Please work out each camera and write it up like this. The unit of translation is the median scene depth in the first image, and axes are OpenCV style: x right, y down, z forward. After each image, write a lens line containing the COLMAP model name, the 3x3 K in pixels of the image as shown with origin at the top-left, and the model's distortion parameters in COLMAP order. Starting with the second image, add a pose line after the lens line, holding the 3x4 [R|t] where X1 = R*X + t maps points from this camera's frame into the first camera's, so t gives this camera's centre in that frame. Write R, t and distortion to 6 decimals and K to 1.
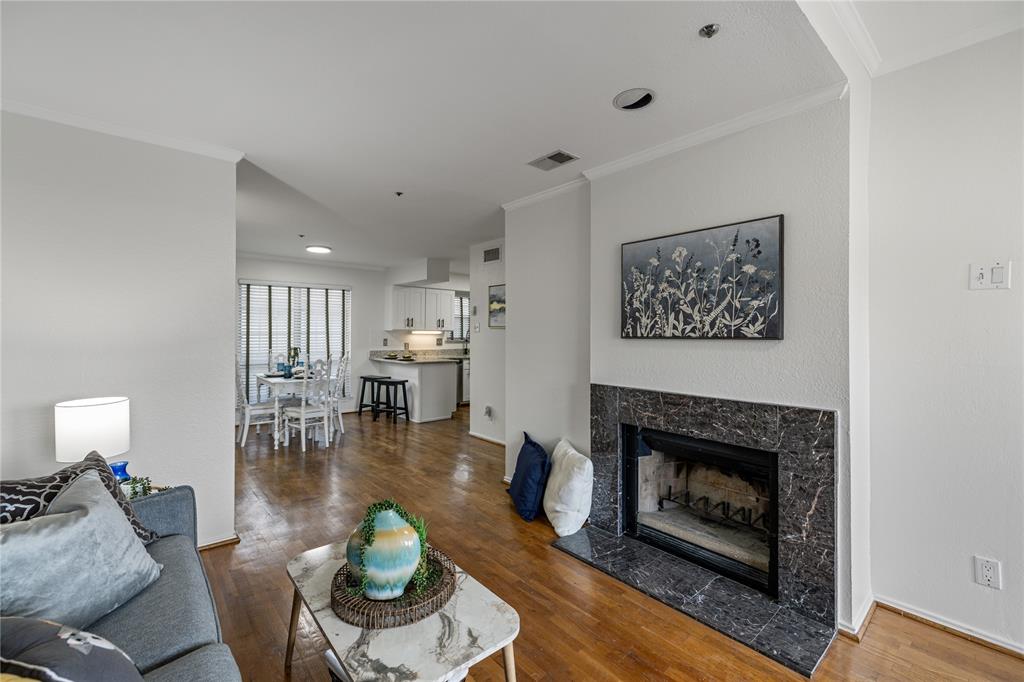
lens RADIAL K [[437.7, 0, 509.1], [0, 437.7, 332.9], [0, 0, 1]] dist [0.000450, 0.000798]
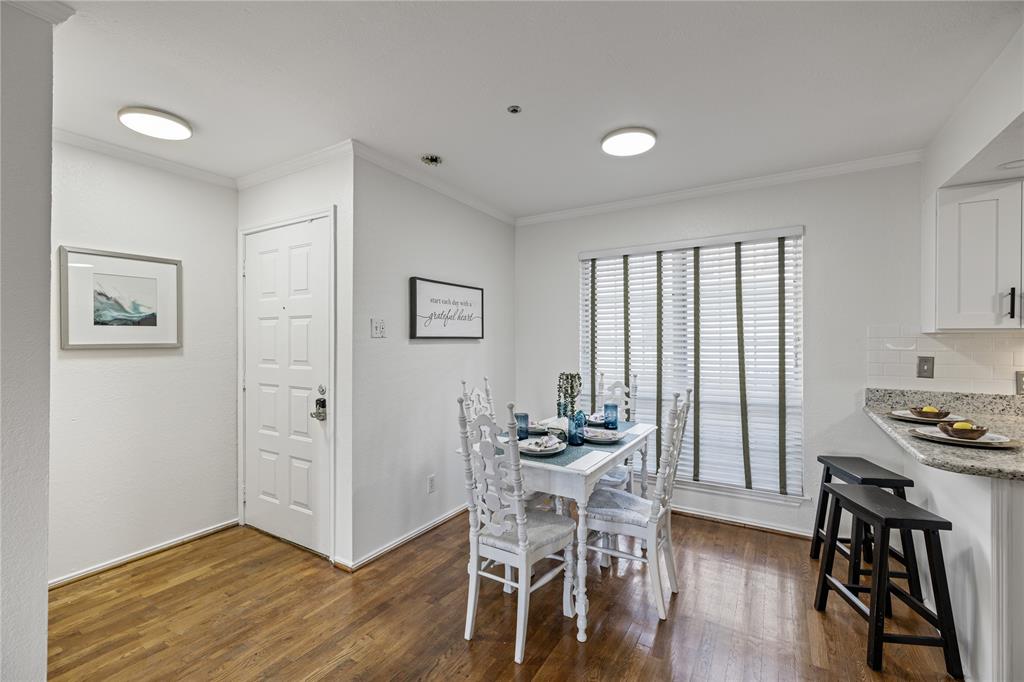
lens RADIAL K [[437.7, 0, 507.3], [0, 437.7, 338.8], [0, 0, 1]] dist [0.000450, 0.000798]
pose [[0.302114, -0.005842, -0.953254, -0.161393], [0.006070, 0.999973, -0.004205, -0.003992], [0.953252, -0.004515, 0.302141, 1.712355]]
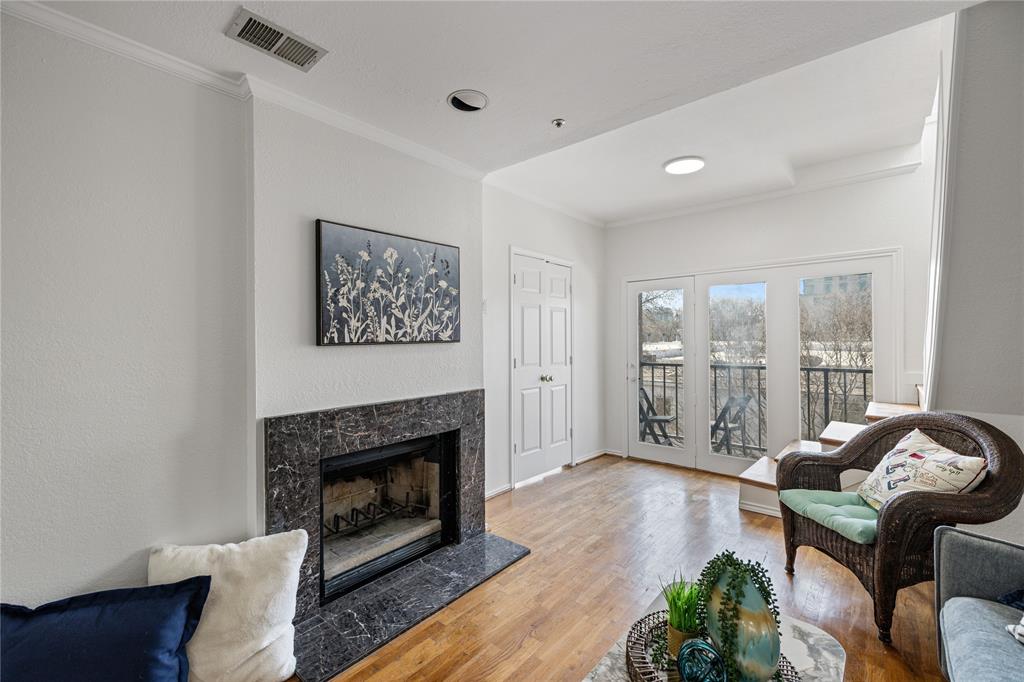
lens RADIAL K [[437.7, 0, 496.1], [0, 437.7, 336.7], [0, 0, 1]] dist [0.000450, 0.000798]
pose [[-0.144161, -0.004709, 0.989543, -0.565193], [0.004903, 0.999973, 0.005473, -0.006202], [-0.989542, 0.005641, -0.144134, 0.874930]]
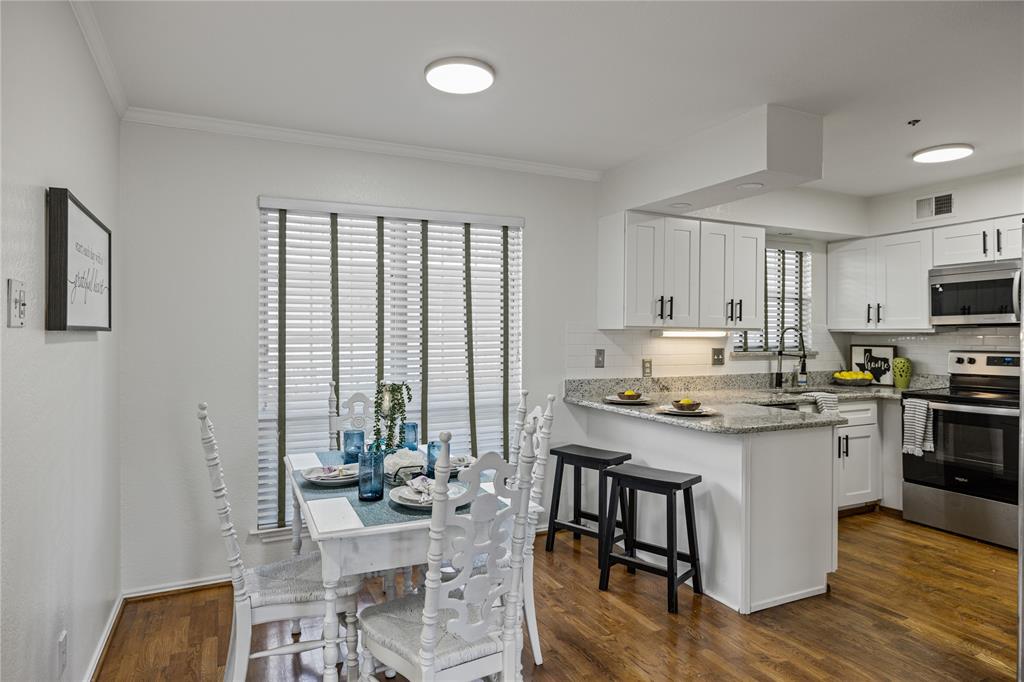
lens RADIAL K [[598.5, 0, 503.3], [0, 598.5, 335.6], [0, 0, 1]] dist [-0.007629, -0.001434]
pose [[0.963591, -0.001082, -0.267377, -0.647208], [0.002323, 0.999988, 0.004325, -0.006142], [0.267369, -0.004789, 0.963582, 1.315264]]
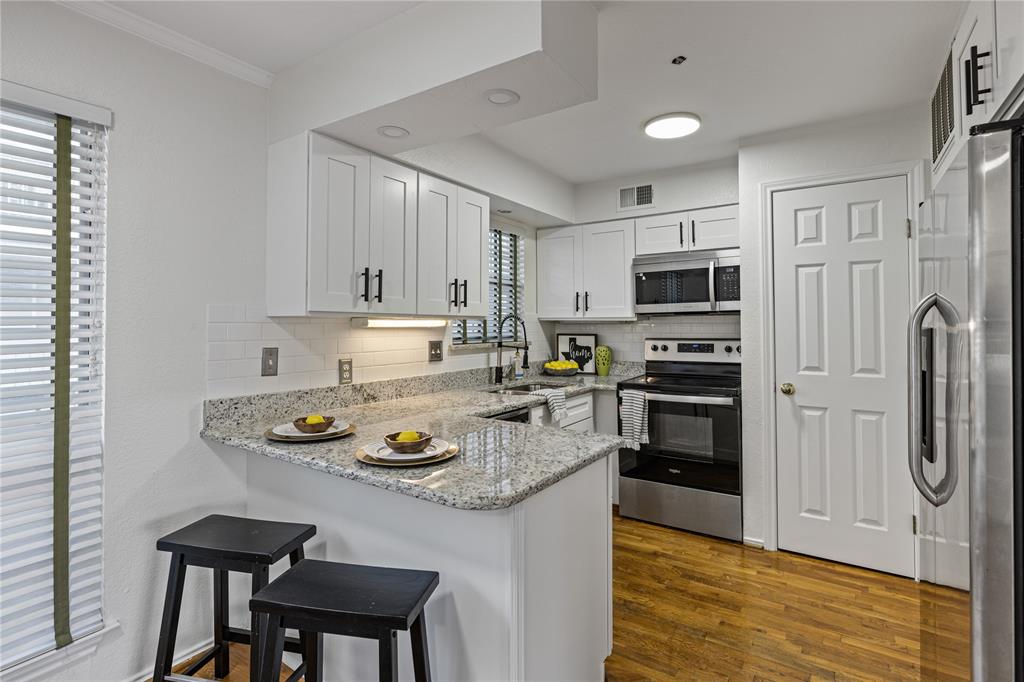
lens RADIAL K [[499.1, 0, 504.0], [0, 499.1, 314.9], [0, 0, 1]] dist [-0.004957, 0.000998]
pose [[0.966015, -0.002258, 0.258476, -0.658807], [0.006460, 0.999860, -0.015410, -0.002559], [-0.258405, 0.016556, 0.965895, 1.987939]]
